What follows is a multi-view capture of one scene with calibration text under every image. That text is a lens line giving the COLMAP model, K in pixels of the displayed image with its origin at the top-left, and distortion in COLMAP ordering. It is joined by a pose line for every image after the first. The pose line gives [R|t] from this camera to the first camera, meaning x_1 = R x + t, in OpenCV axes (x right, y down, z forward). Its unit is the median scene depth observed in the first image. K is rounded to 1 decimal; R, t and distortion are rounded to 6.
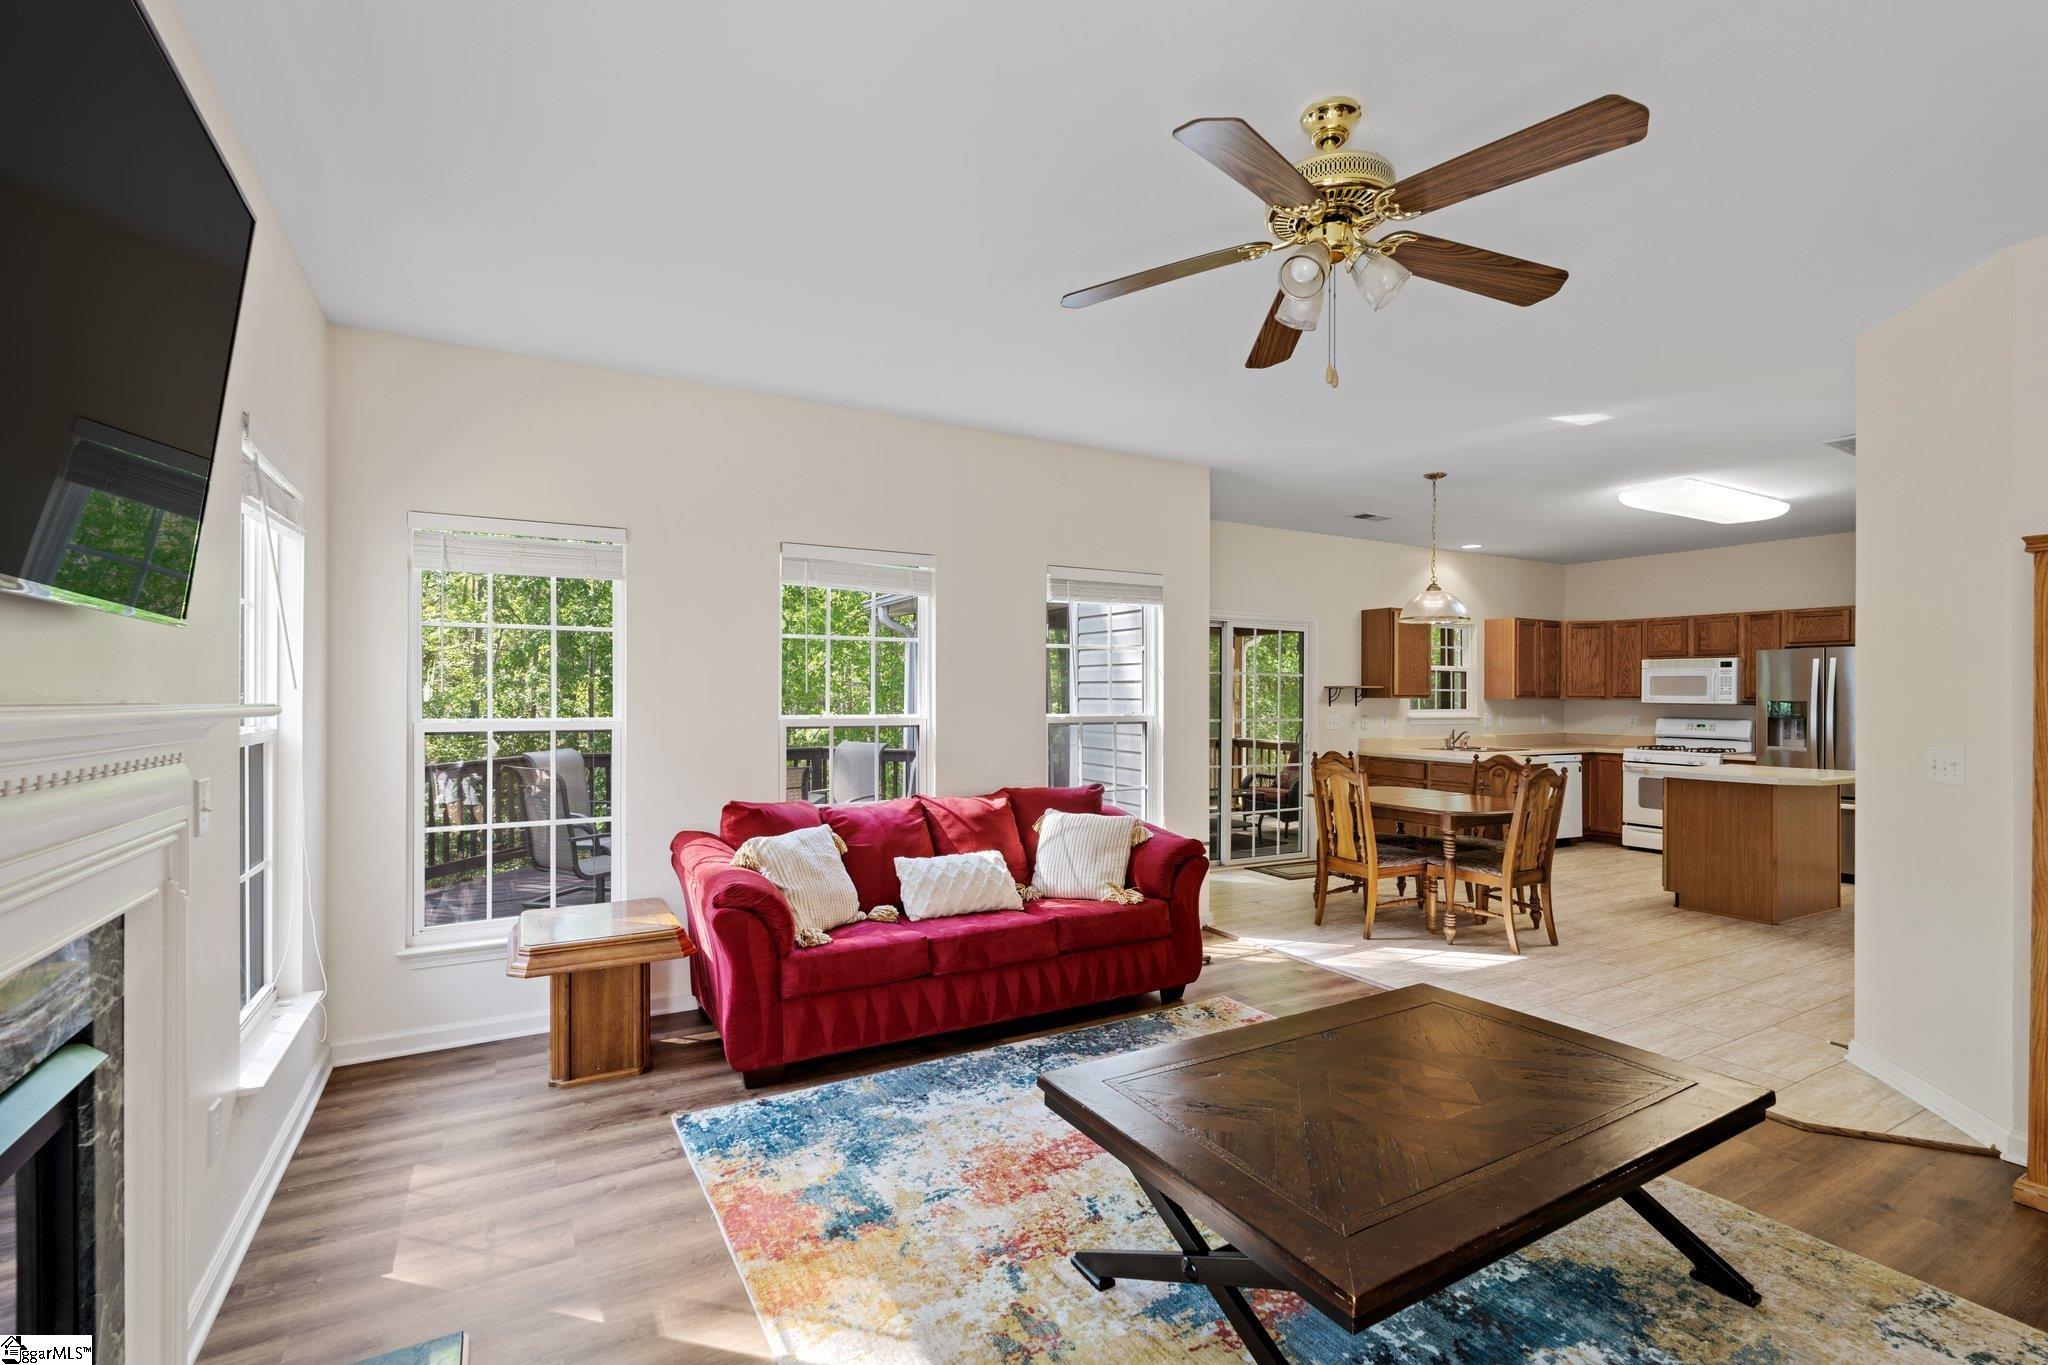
lens RADIAL K [[897.0, 0, 1021.3], [0, 897.0, 690.4], [0, 0, 1]] dist [-0.008874, 0.000437]
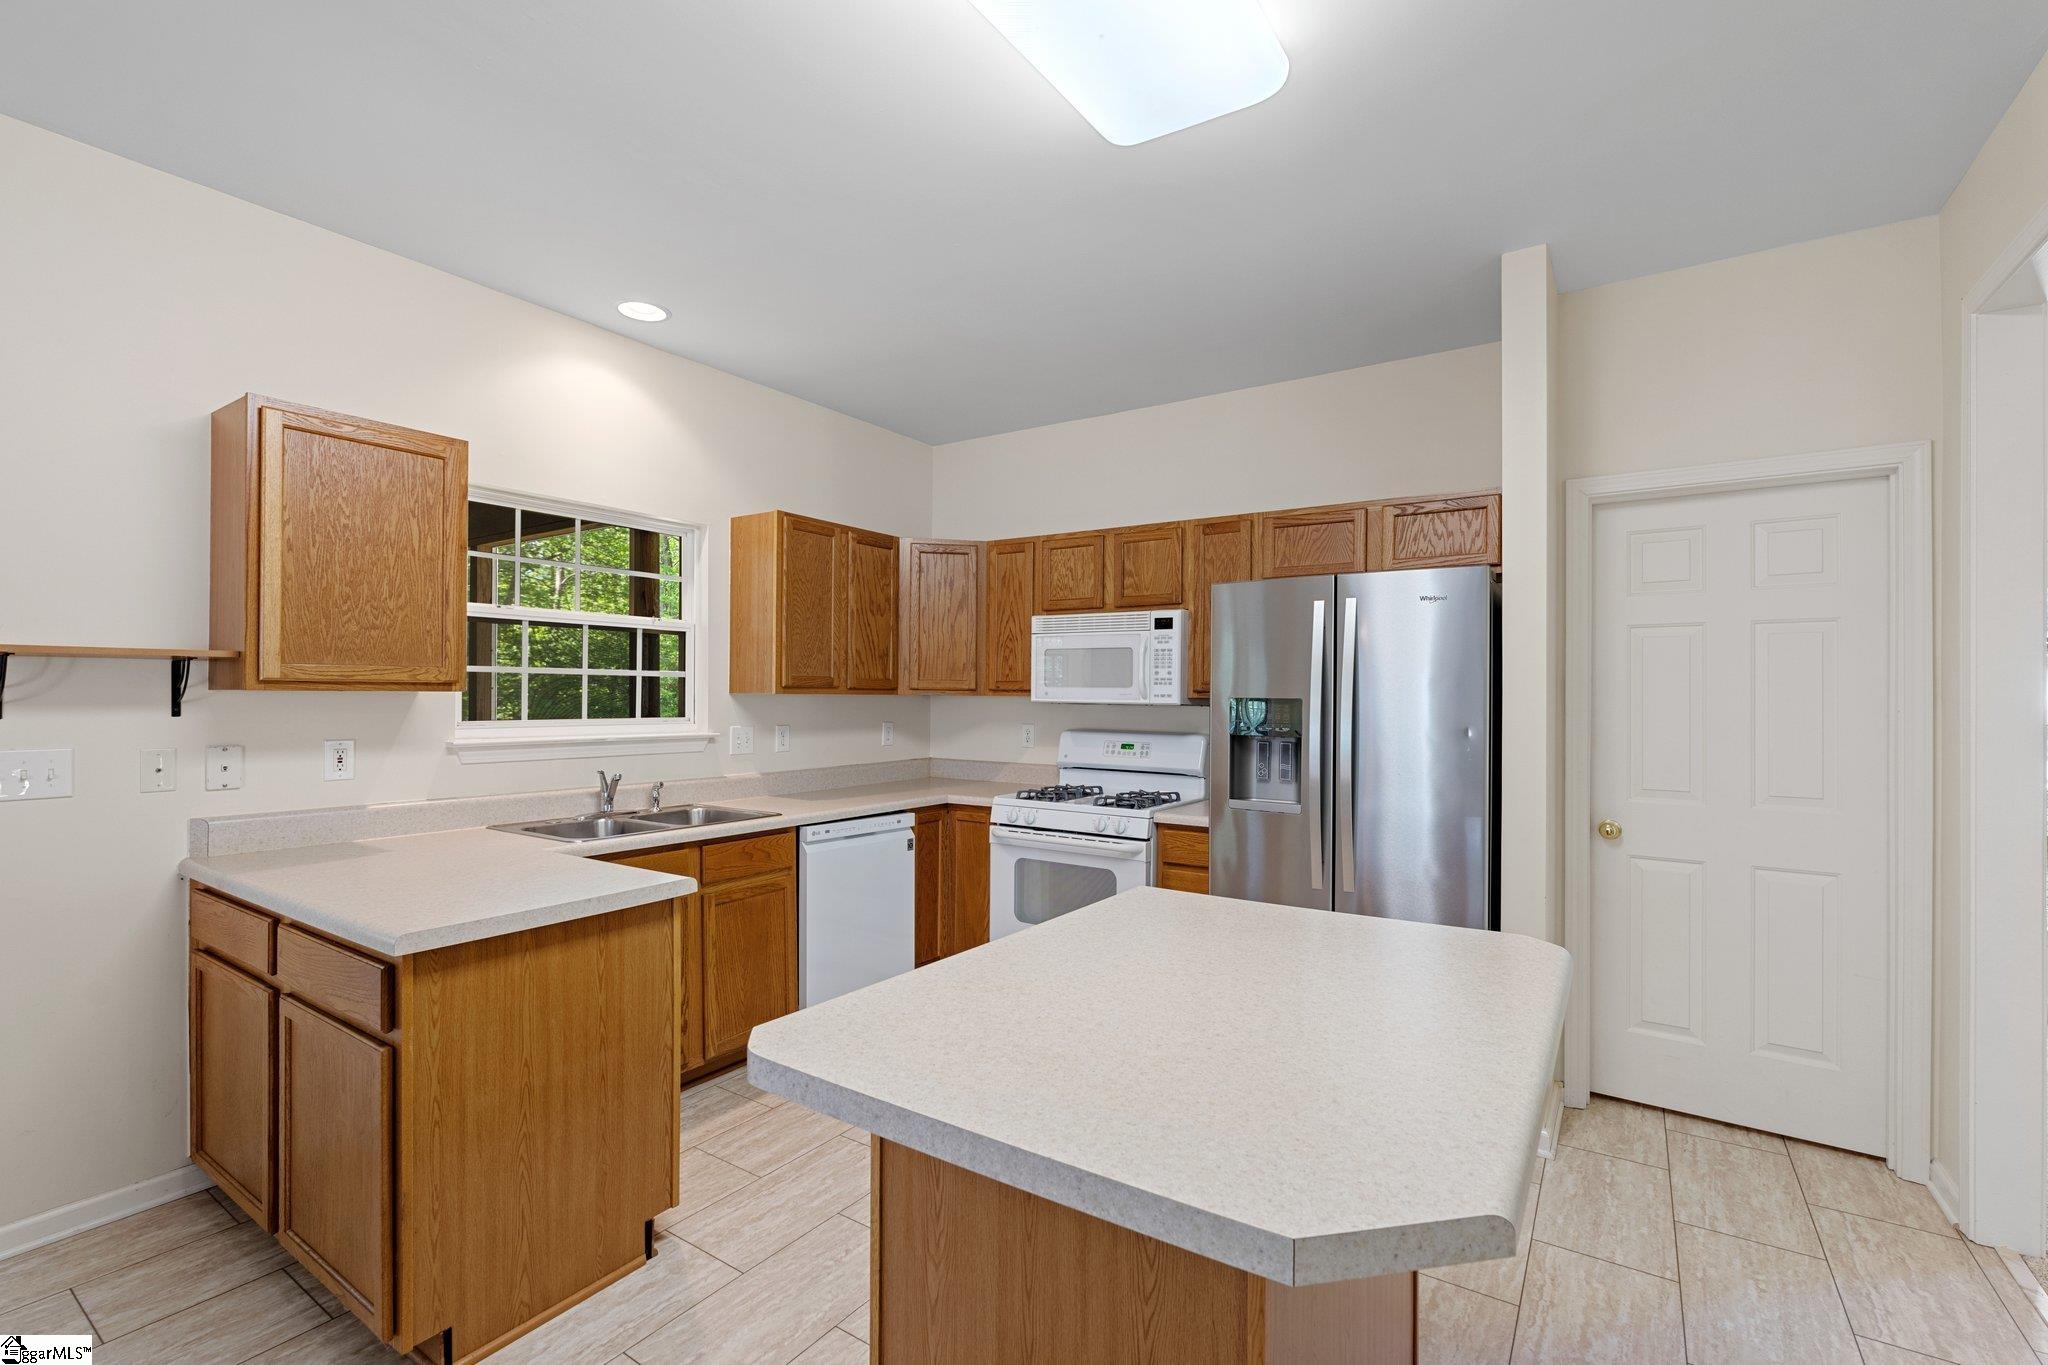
lens RADIAL K [[897.0, 0, 1023.9], [0, 897.0, 689.9], [0, 0, 1]] dist [-0.008874, 0.000437]
pose [[0.893552, 0.002325, 0.448954, 0.475907], [-0.003784, 0.999990, 0.002352, 0.006280], [-0.448944, -0.003800, 0.893552, 0.564892]]
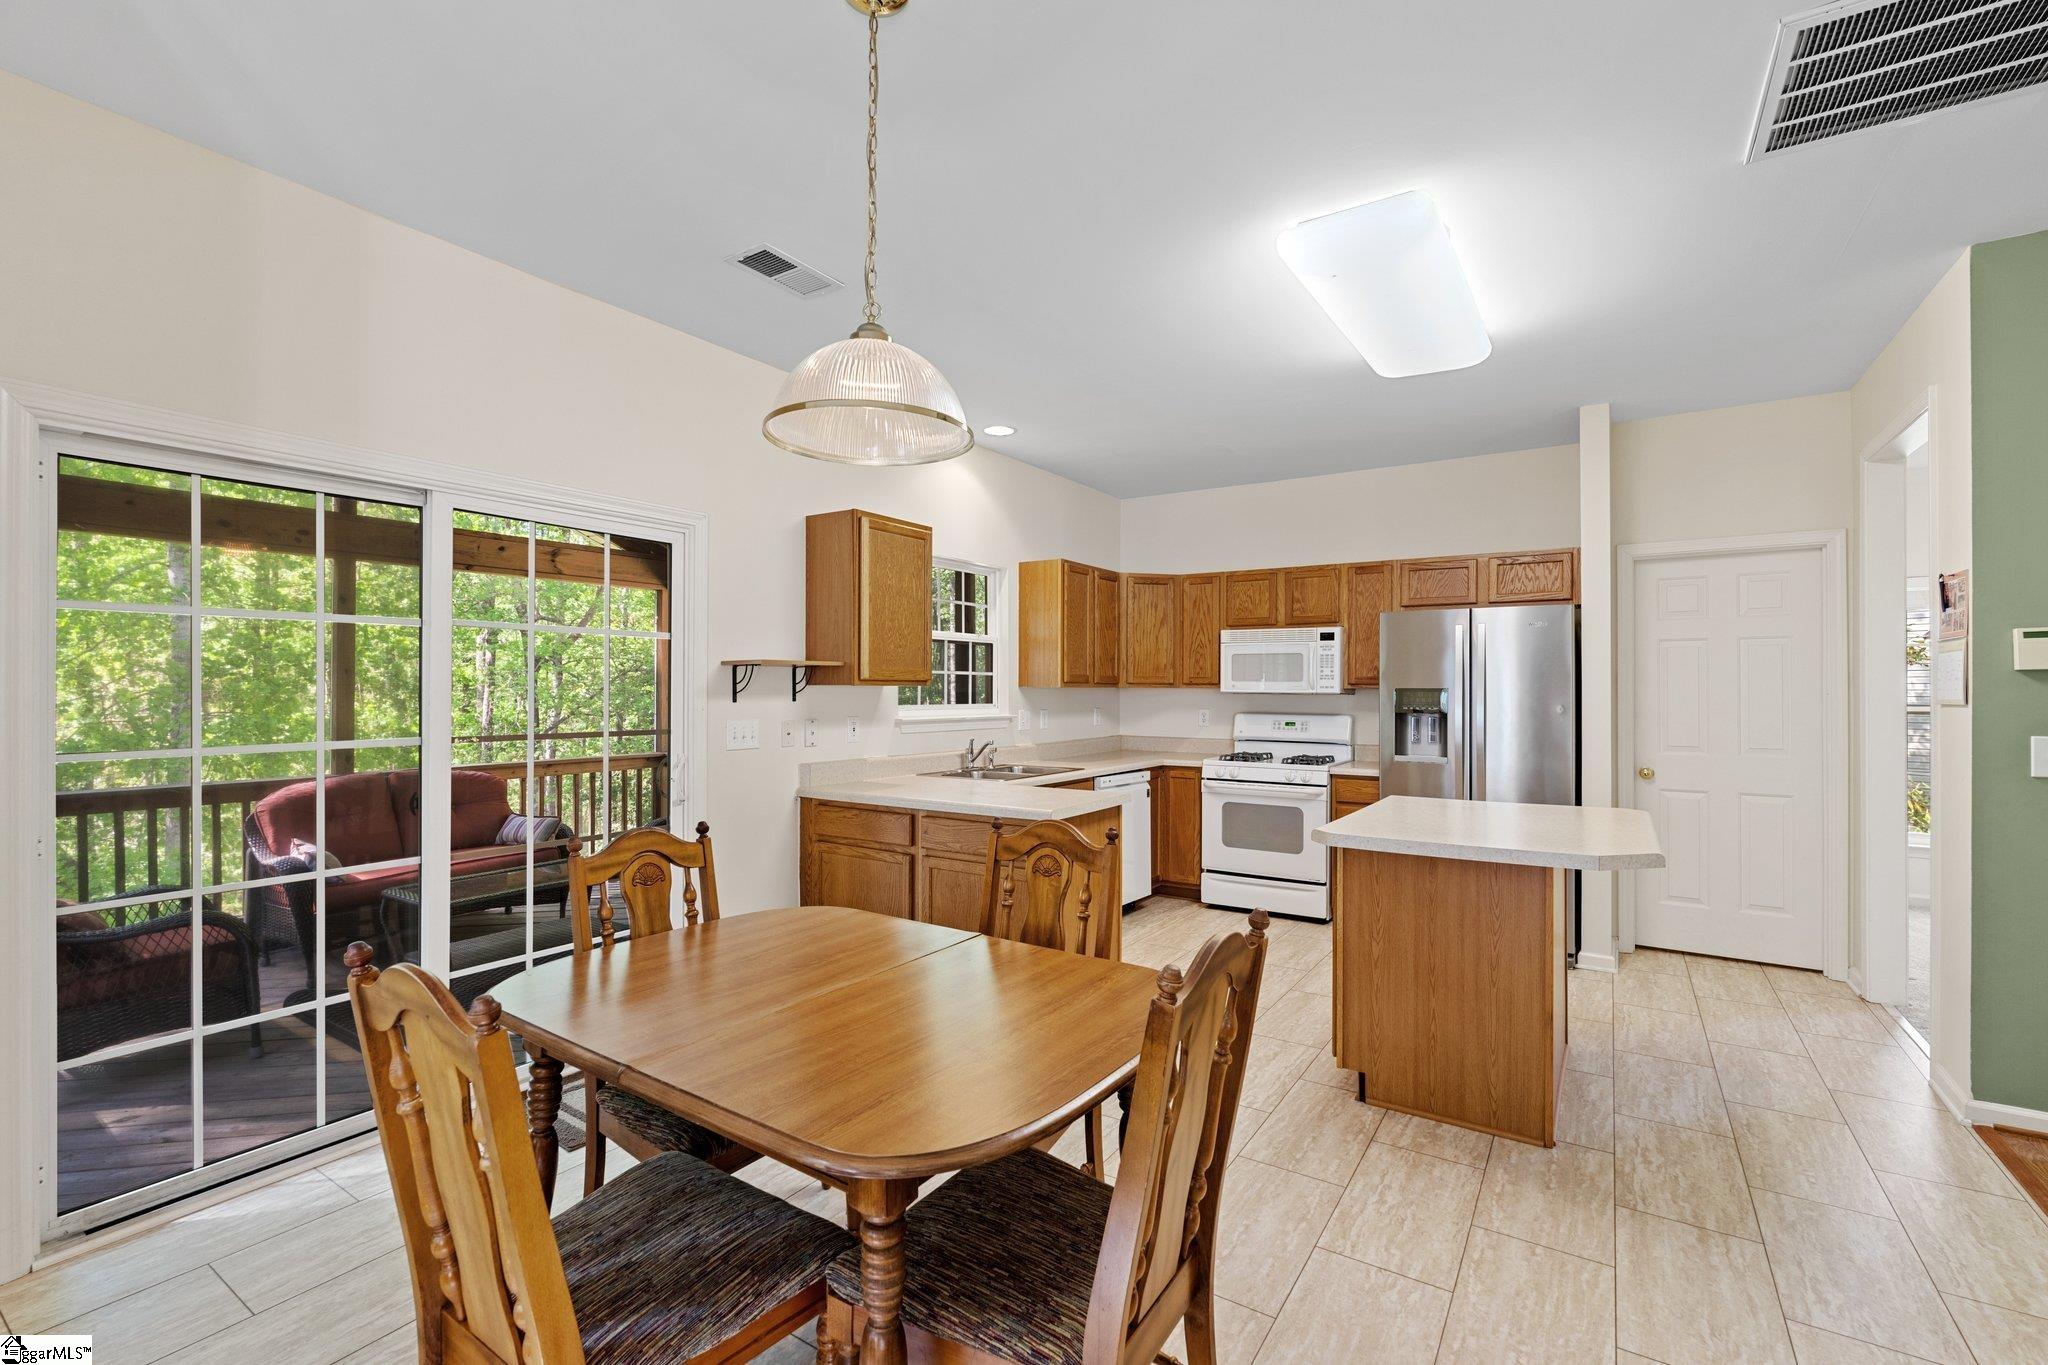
lens RADIAL K [[897.0, 0, 1018.8], [0, 897.0, 682.6], [0, 0, 1]] dist [-0.008874, 0.000437]
pose [[0.889852, -0.000428, 0.456250, 0.241854], [0.000279, 1.000000, 0.000395, 0.006430], [-0.456250, -0.000224, 0.889852, 0.461880]]
